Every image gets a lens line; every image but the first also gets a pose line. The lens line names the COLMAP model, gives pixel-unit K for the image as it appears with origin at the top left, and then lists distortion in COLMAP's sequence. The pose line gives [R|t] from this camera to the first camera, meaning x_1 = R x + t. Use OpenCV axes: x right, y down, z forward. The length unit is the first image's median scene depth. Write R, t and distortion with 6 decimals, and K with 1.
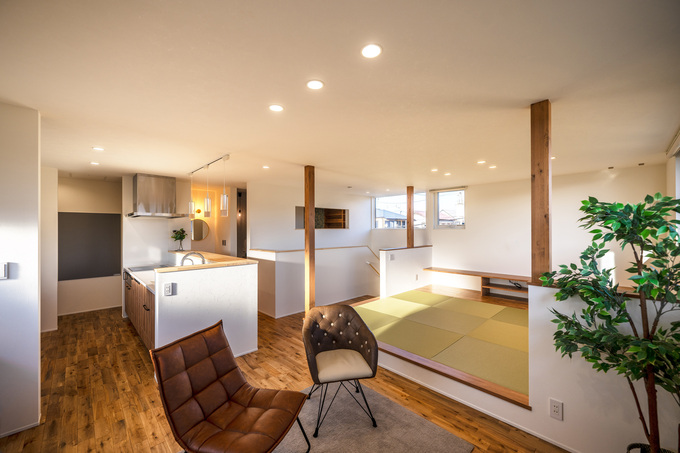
lens RADIAL K [[274.6, 0, 340.0], [0, 274.6, 226.5], [0, 0, 1]] dist [-0.000682, -0.000051]
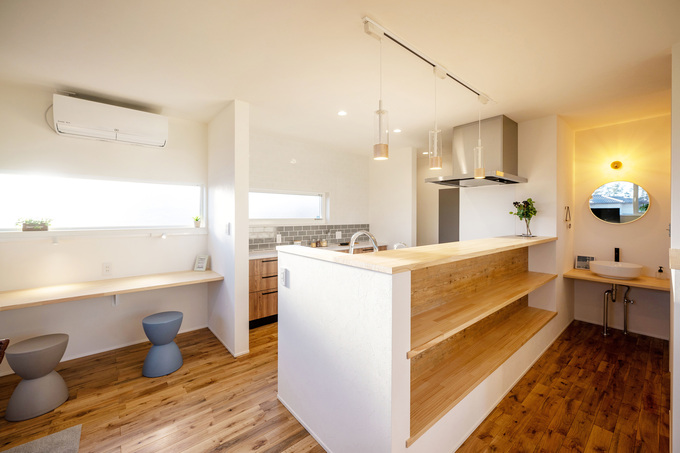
lens RADIAL K [[277.3, 0, 332.0], [0, 277.3, 216.6], [0, 0, 1]] dist [-0.001924, -0.000095]
pose [[-0.080827, -0.001806, -0.996727, 0.082184], [0.007041, 0.999972, -0.002382, 0.091431], [0.996703, -0.007211, -0.080812, 1.351809]]
